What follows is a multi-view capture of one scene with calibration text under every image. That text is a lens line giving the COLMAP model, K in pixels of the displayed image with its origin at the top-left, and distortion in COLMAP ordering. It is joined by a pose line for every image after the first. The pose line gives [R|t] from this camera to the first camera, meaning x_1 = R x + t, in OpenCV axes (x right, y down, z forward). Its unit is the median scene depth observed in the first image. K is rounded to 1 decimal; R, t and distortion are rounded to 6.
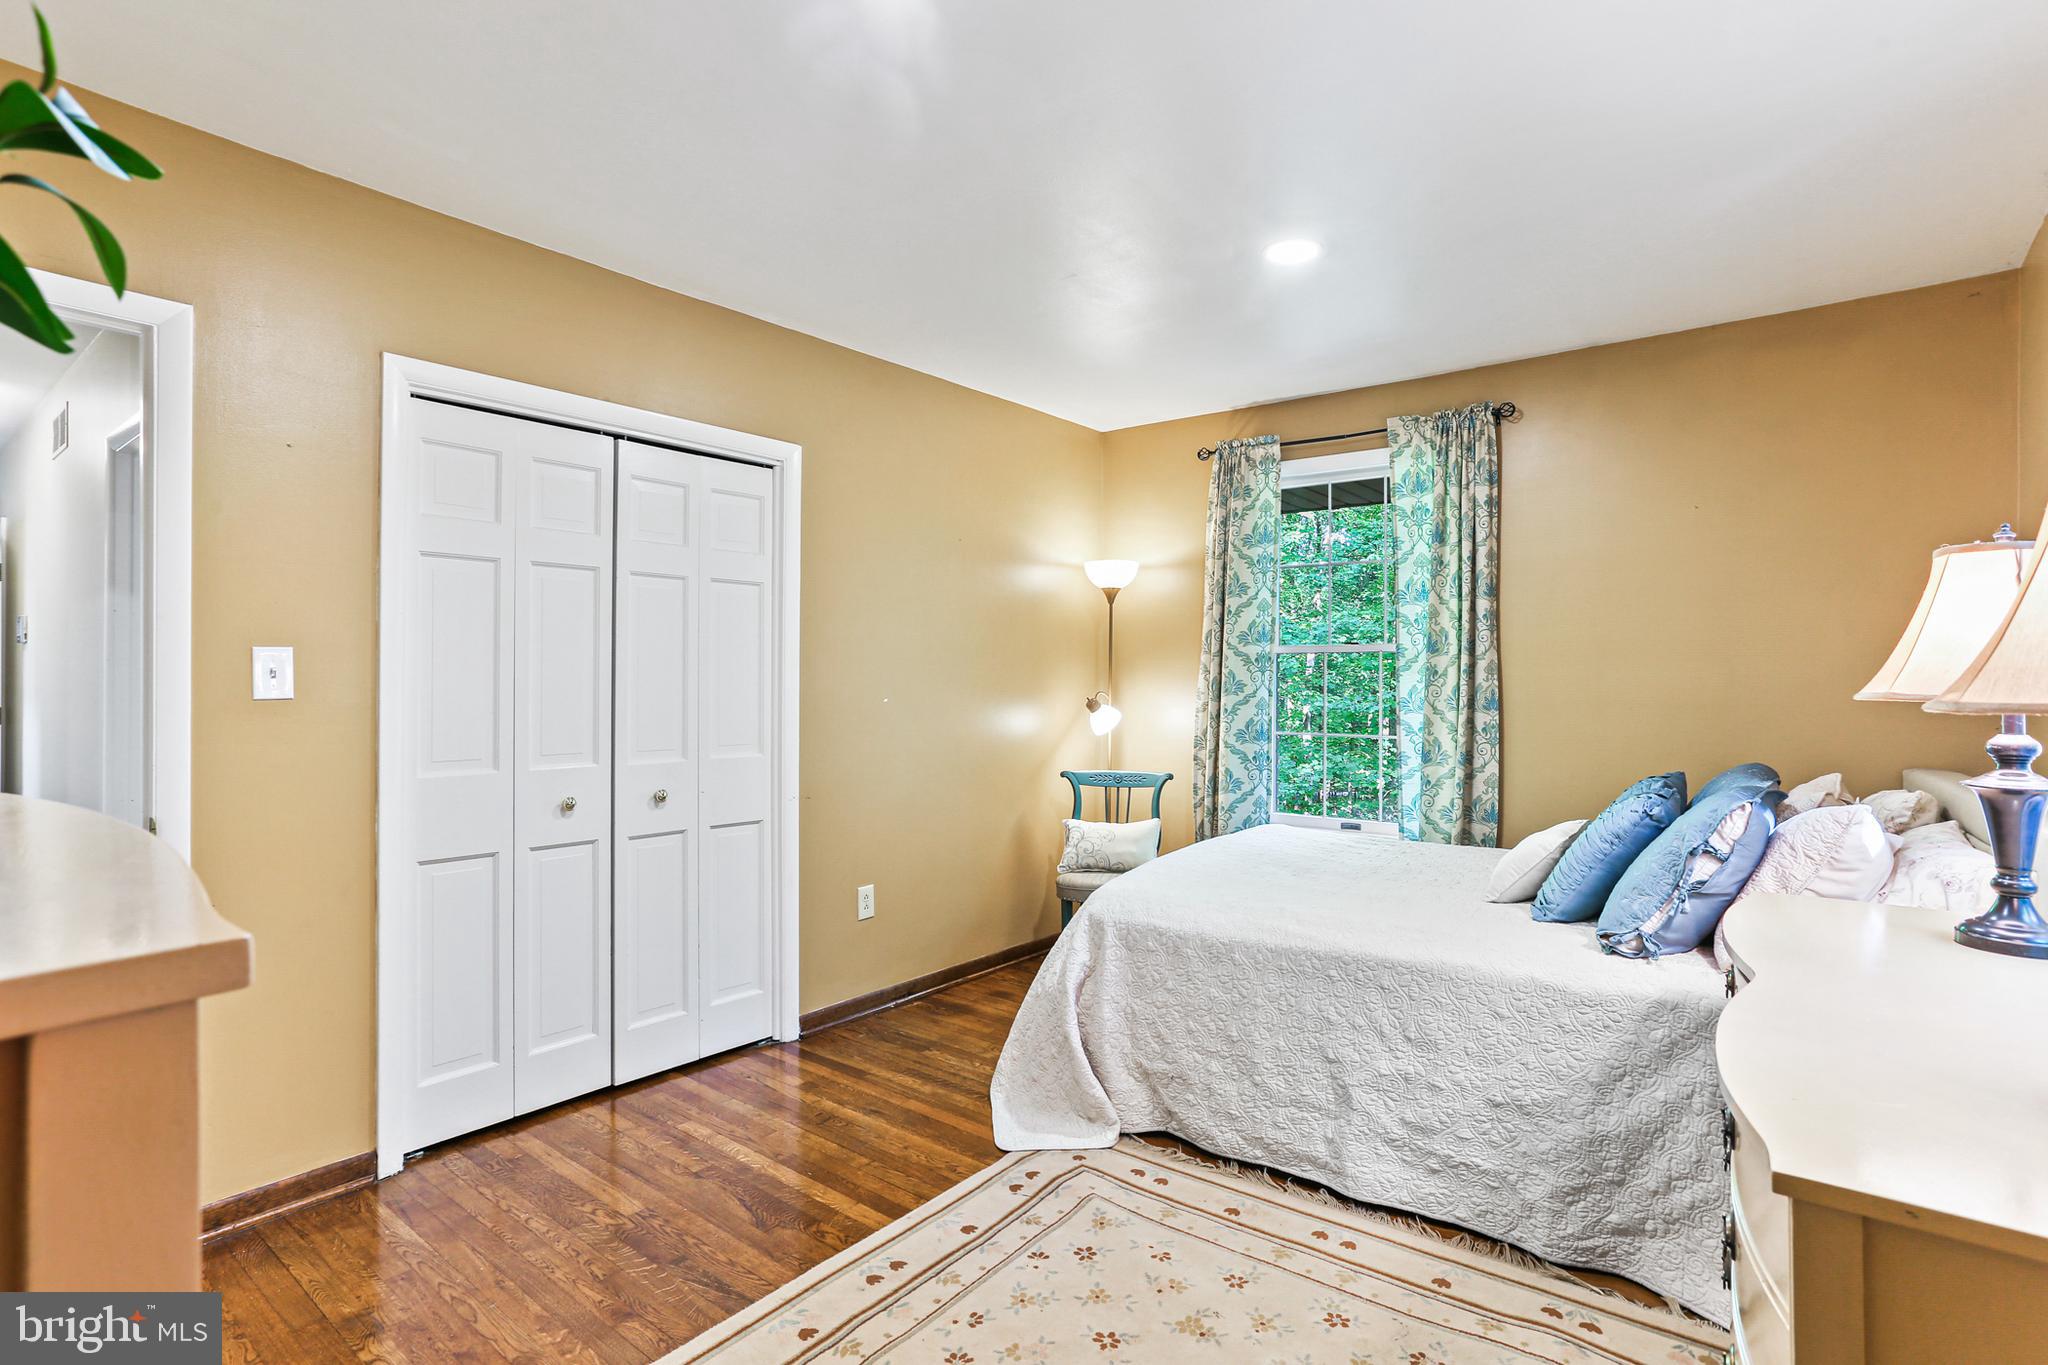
lens RADIAL K [[1003.5, 0, 1023.5], [0, 1003.5, 672.9], [0, 0, 1]] dist [-0.024307, 0.010232]
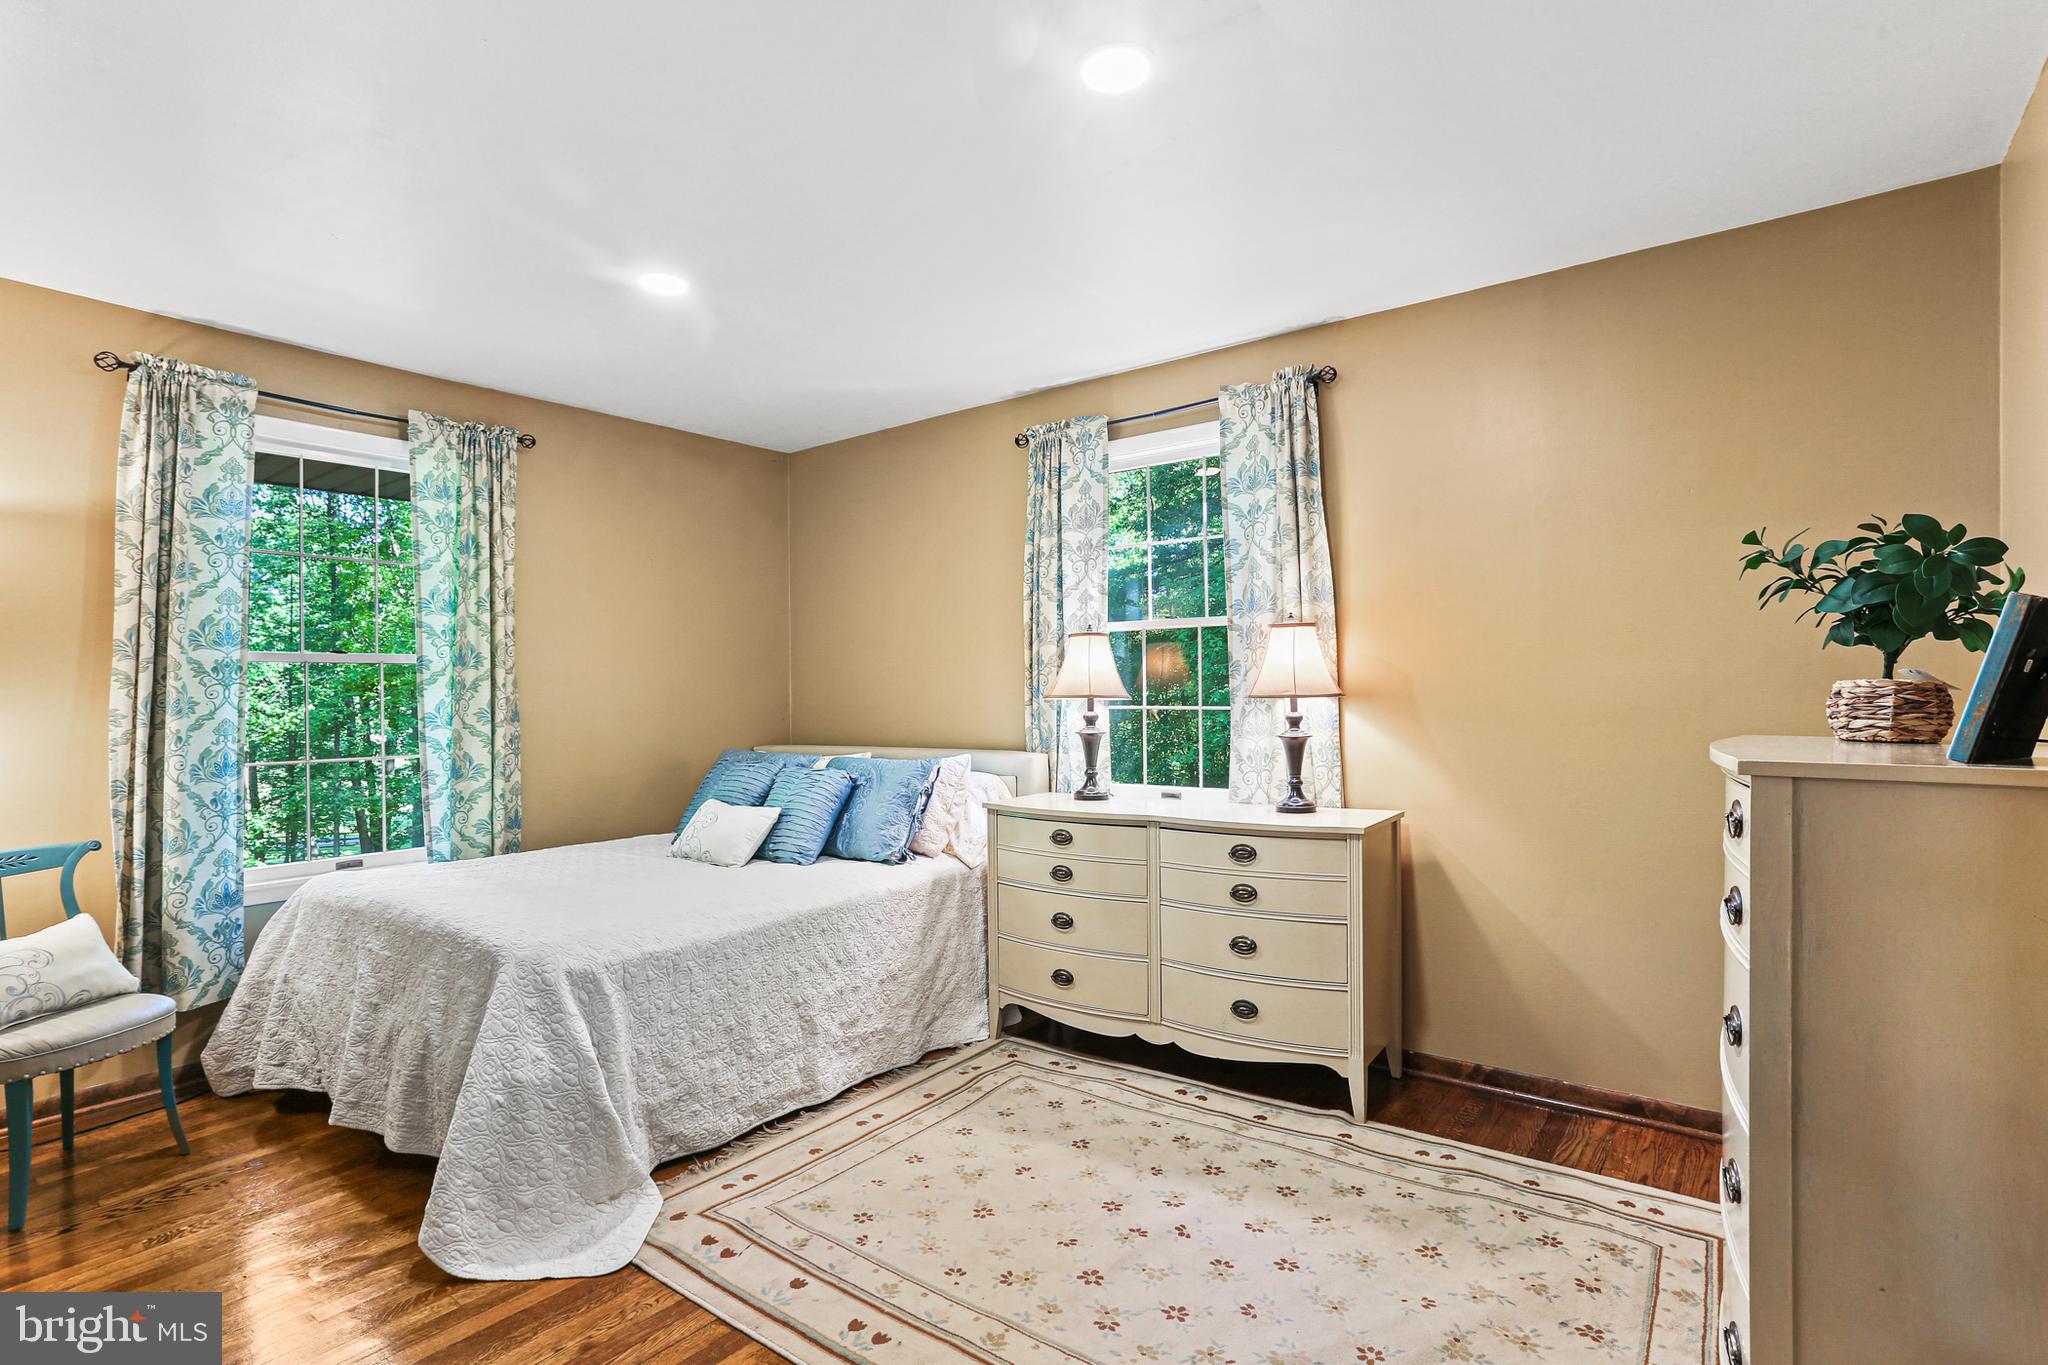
lens RADIAL K [[1003.5, 0, 1007.6], [0, 1003.5, 688.2], [0, 0, 1]] dist [-0.024307, 0.010232]
pose [[0.004158, -0.001975, 0.999989, -0.573687], [0.001135, 0.999997, 0.001971, 0.000293], [-0.999991, 0.001127, 0.004160, 0.466671]]
